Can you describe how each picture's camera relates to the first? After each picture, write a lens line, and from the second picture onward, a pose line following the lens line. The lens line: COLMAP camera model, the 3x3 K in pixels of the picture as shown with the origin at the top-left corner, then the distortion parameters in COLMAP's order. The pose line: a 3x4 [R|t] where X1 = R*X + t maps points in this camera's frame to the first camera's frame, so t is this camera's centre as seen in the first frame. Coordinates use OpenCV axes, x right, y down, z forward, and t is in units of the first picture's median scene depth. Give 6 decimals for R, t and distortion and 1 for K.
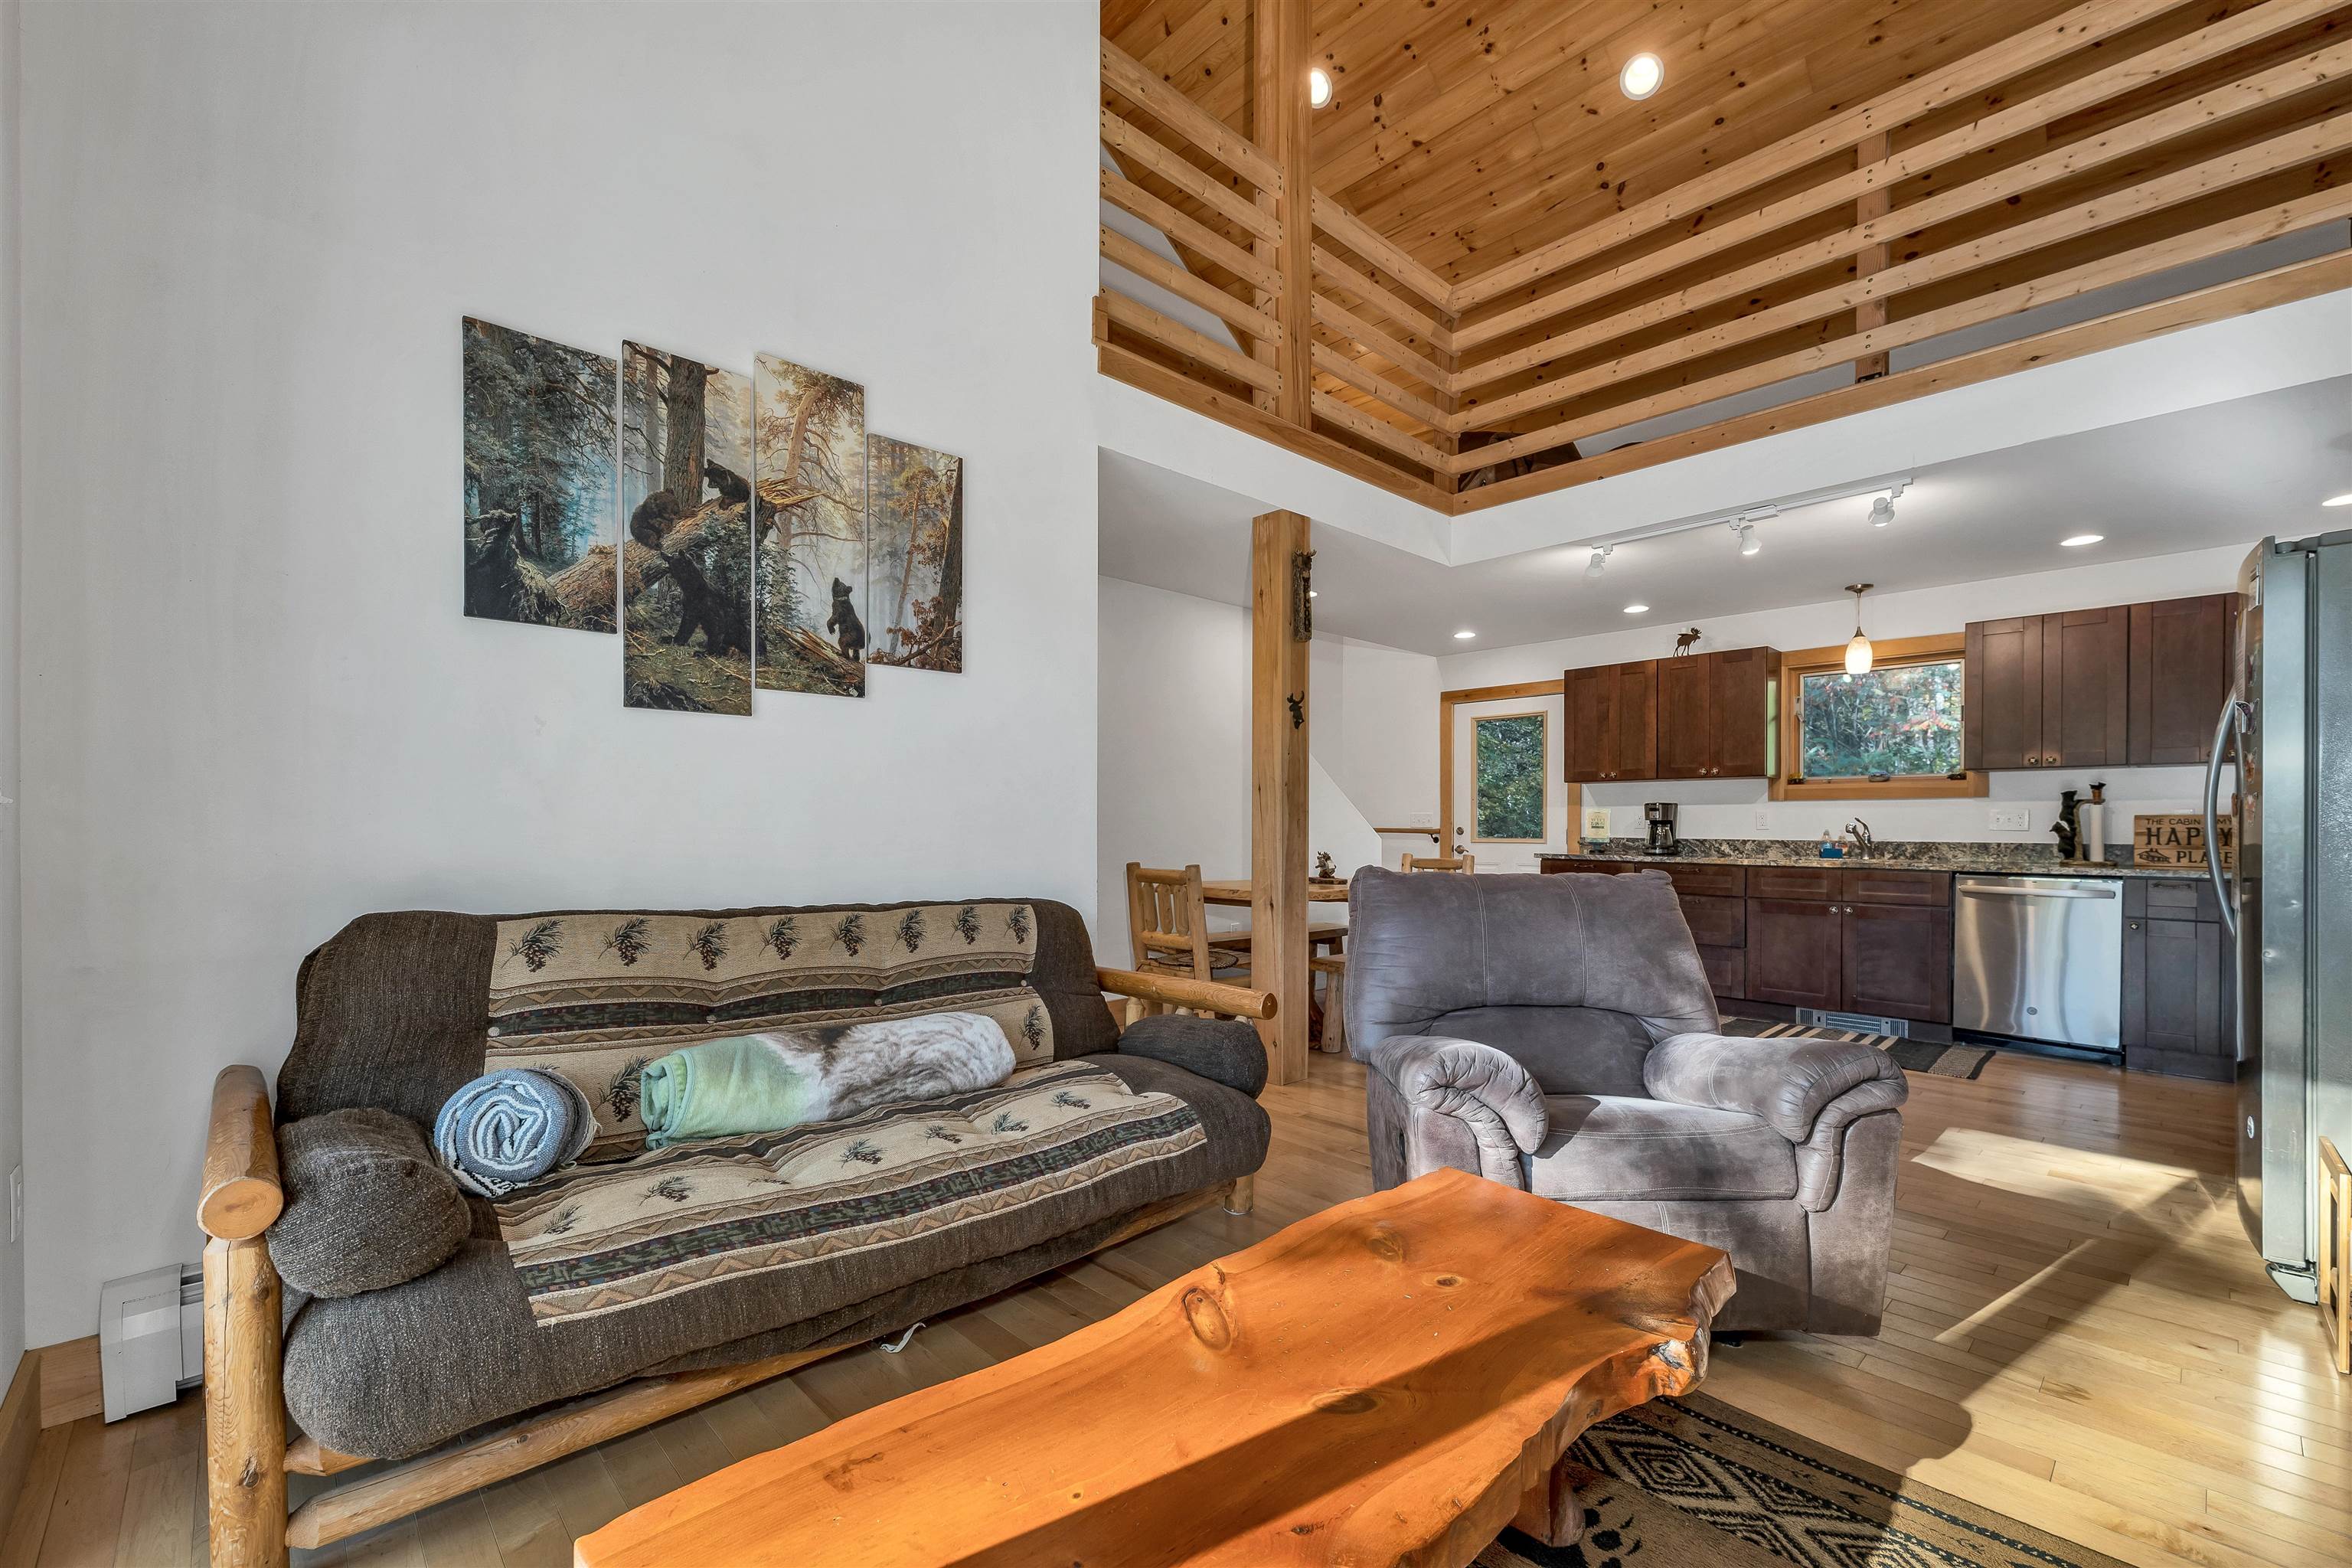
lens RADIAL K [[982.0, 0, 1184.1], [0, 982.0, 833.0], [0, 0, 1]] dist [0.003805, -0.000624]
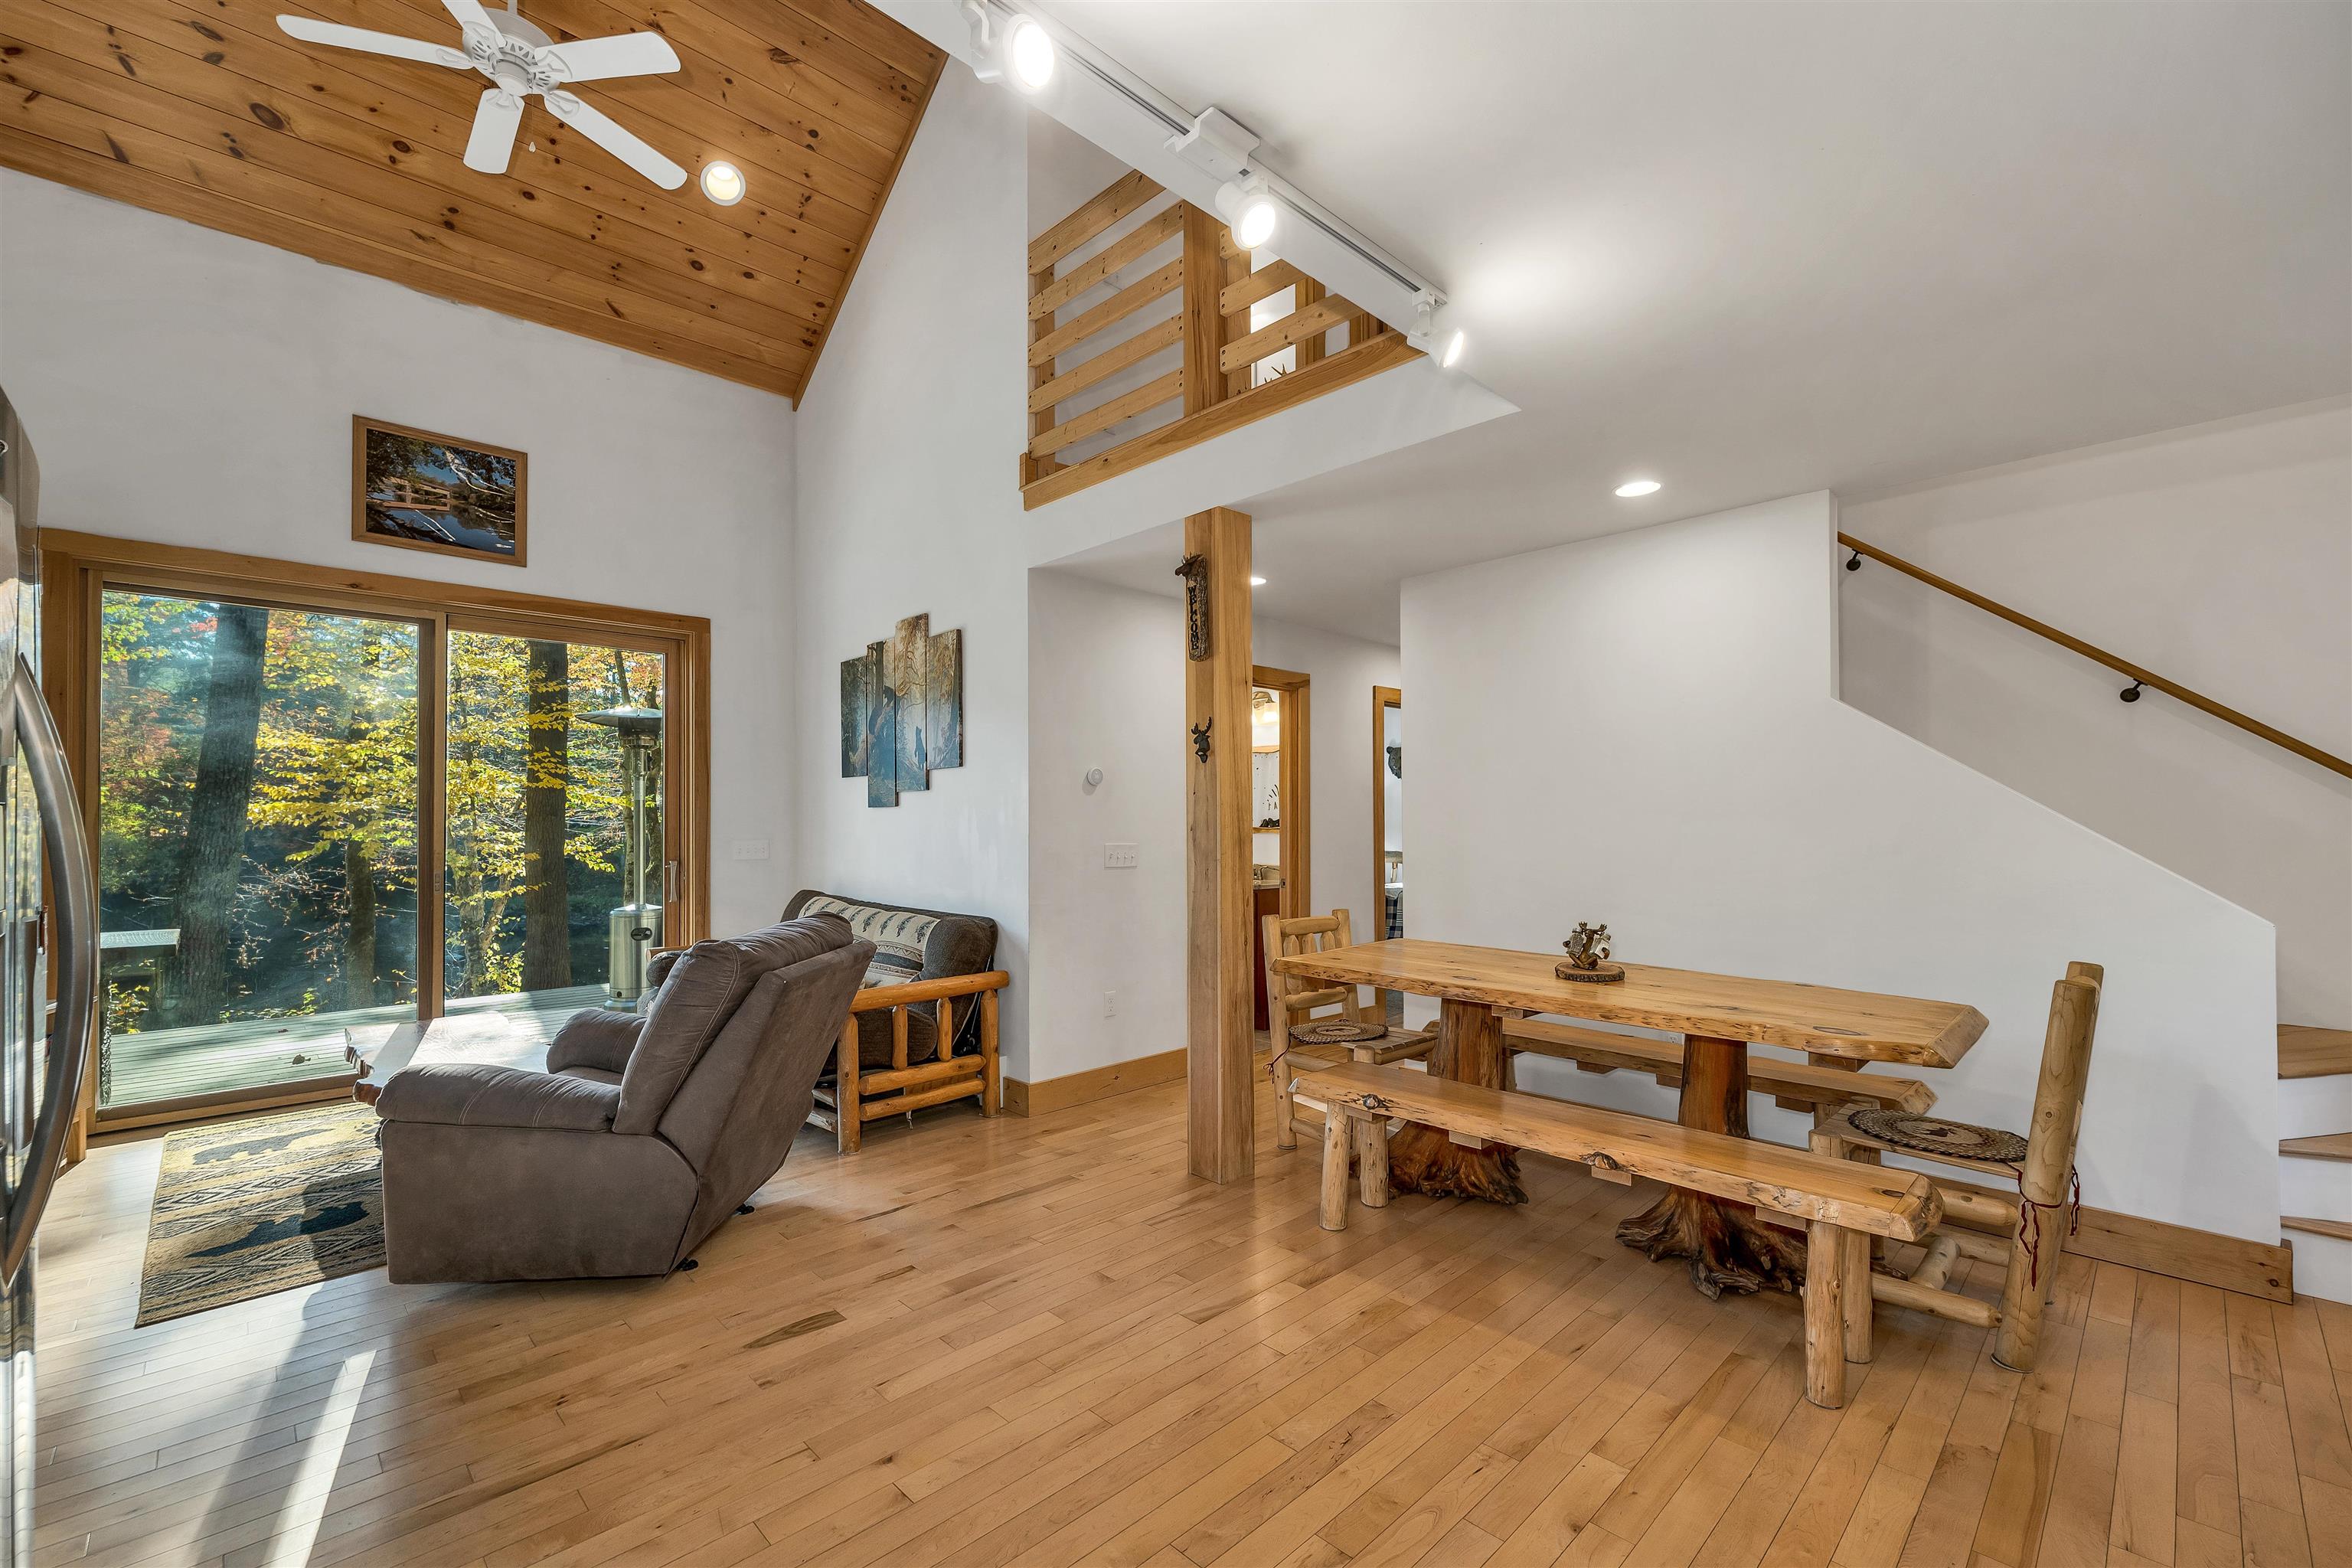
lens RADIAL K [[982.0, 0, 1167.1], [0, 982.0, 819.0], [0, 0, 1]] dist [0.003805, -0.000624]
pose [[0.003102, -0.006288, -0.999975, 1.034322], [-0.003004, 0.999976, -0.006297, -0.055663], [0.999991, 0.003024, 0.003083, 1.032628]]
